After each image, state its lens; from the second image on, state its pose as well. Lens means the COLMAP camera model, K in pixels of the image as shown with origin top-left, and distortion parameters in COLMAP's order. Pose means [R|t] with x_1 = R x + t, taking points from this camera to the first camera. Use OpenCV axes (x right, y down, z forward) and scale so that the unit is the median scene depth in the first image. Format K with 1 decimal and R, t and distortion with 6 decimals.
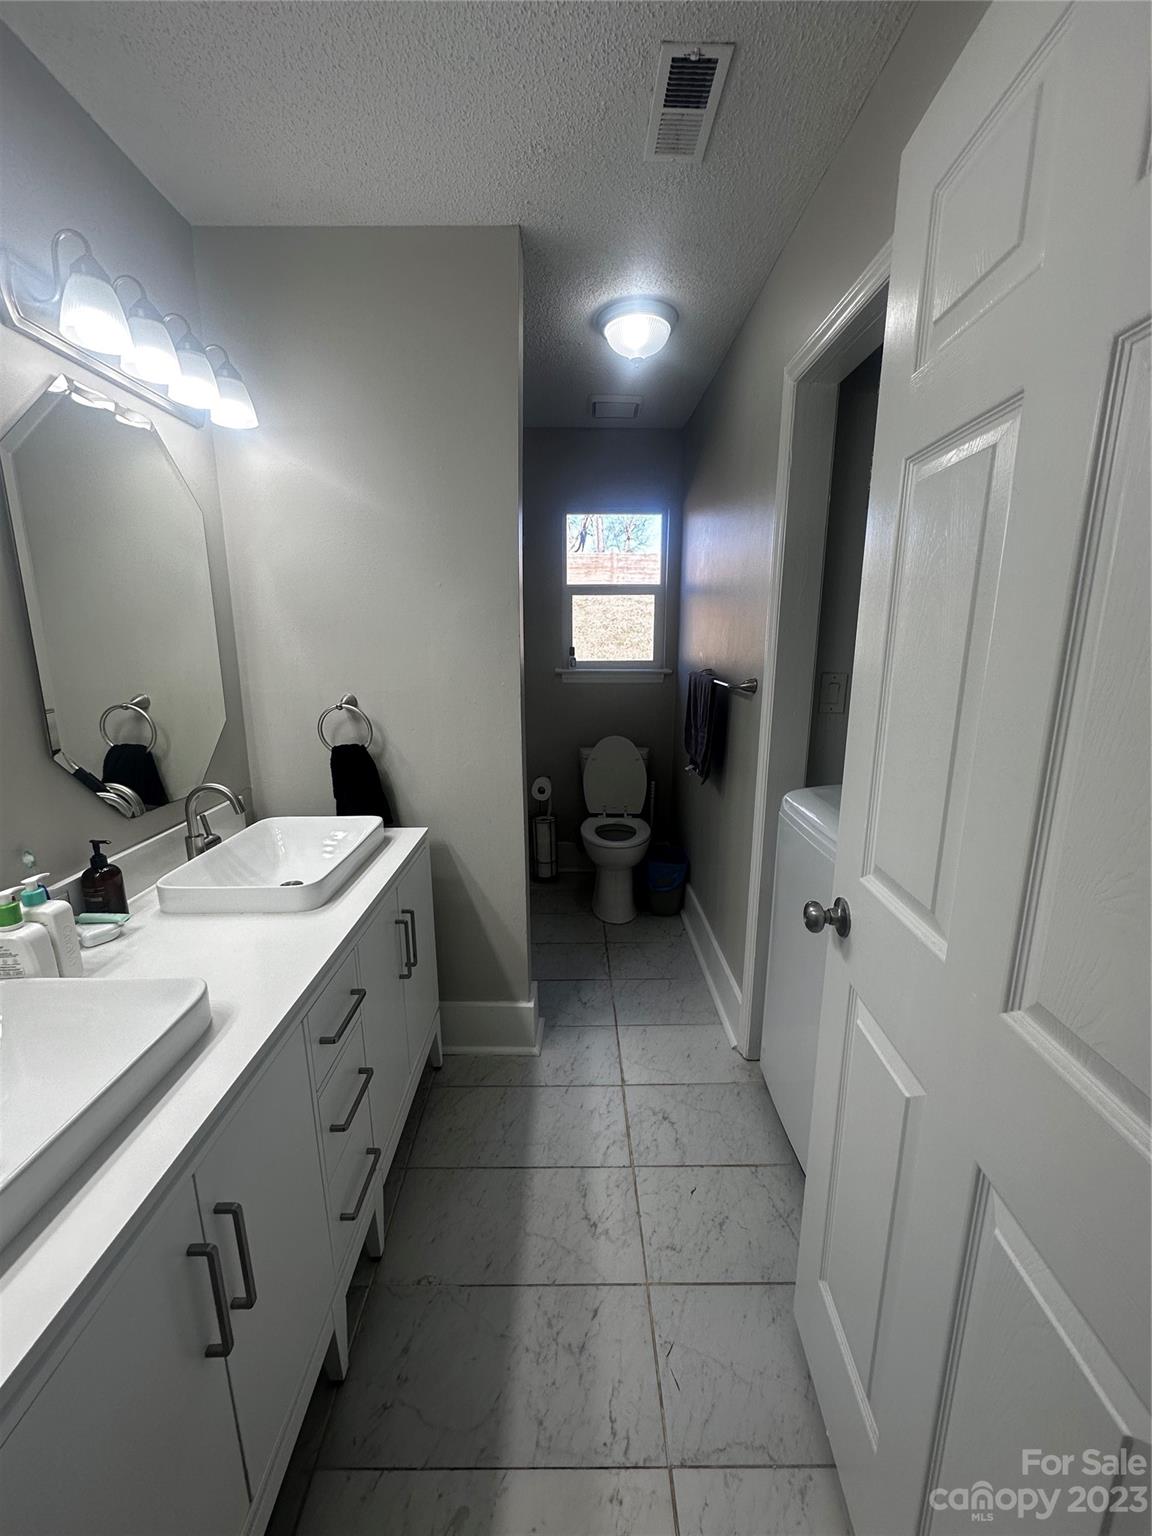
lens RADIAL K [[616.0, 0, 578.5], [0, 616.0, 774.5], [0, 0, 1]] dist [-0.004462, 0.000637]
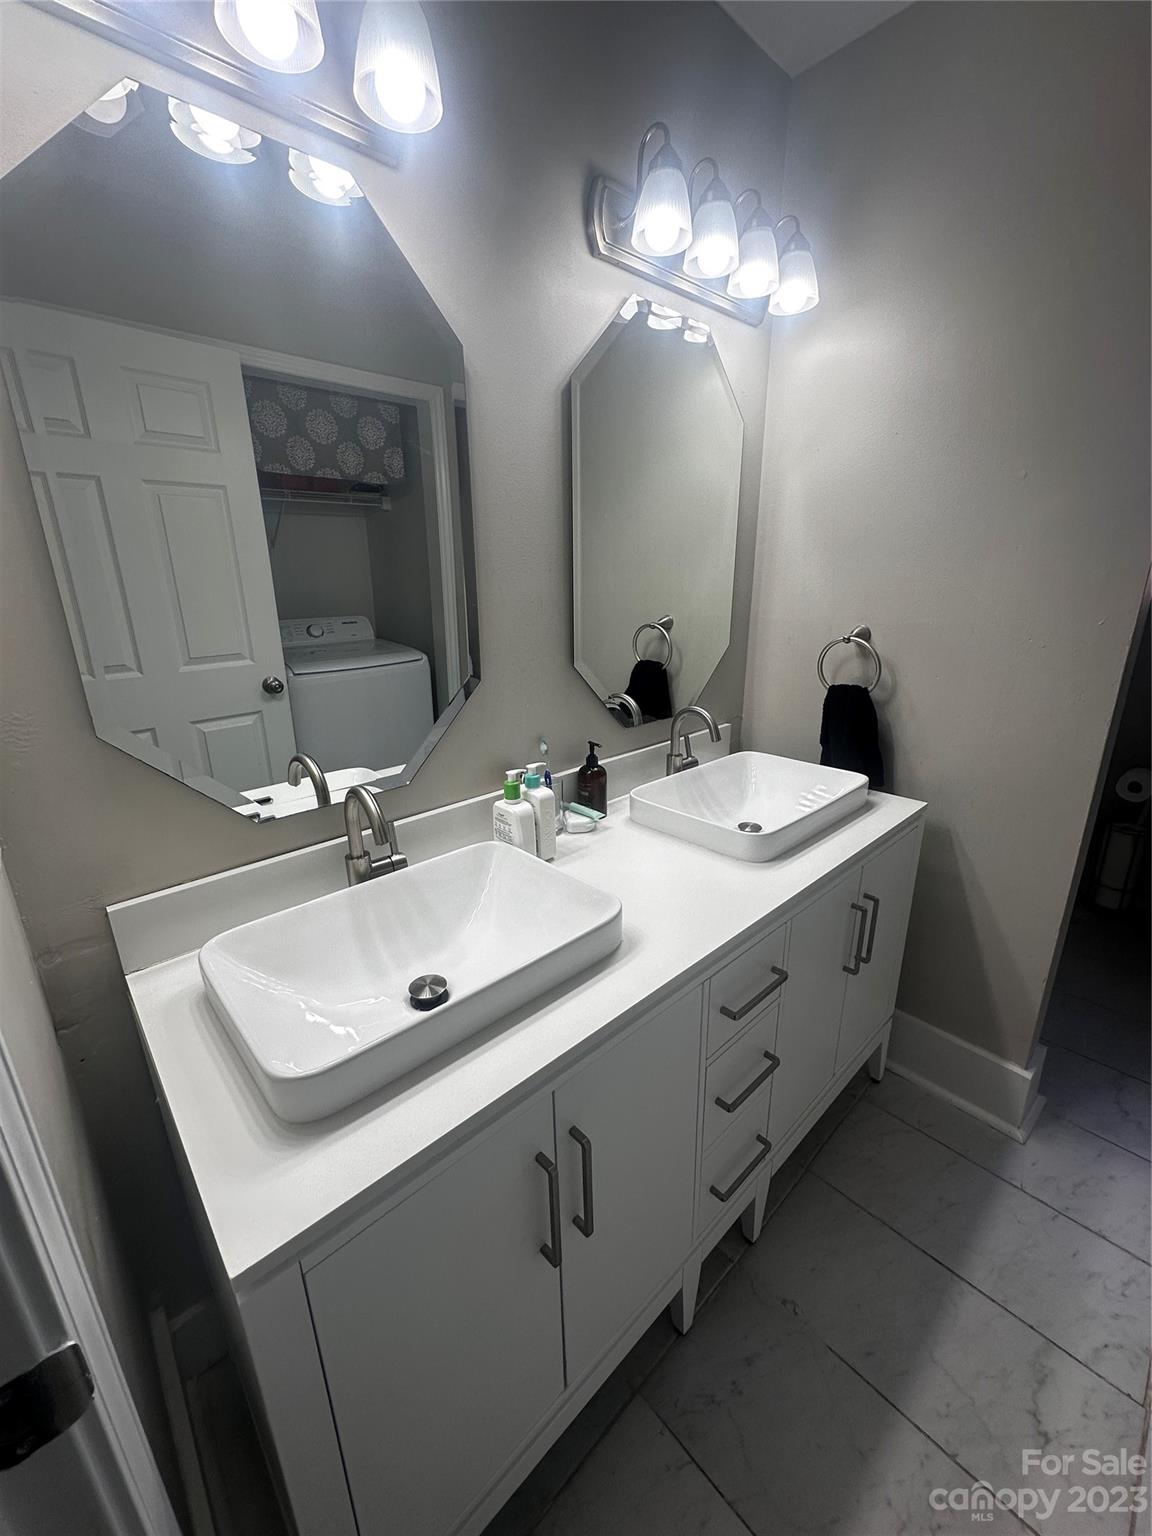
lens RADIAL K [[616.0, 0, 569.6], [0, 616.0, 767.5], [0, 0, 1]] dist [-0.004462, 0.000637]
pose [[0.671273, 0.214275, -0.709562, -0.005525], [-0.150616, 0.976763, 0.152476, -0.010636], [0.725746, 0.004518, 0.687948, 0.163650]]
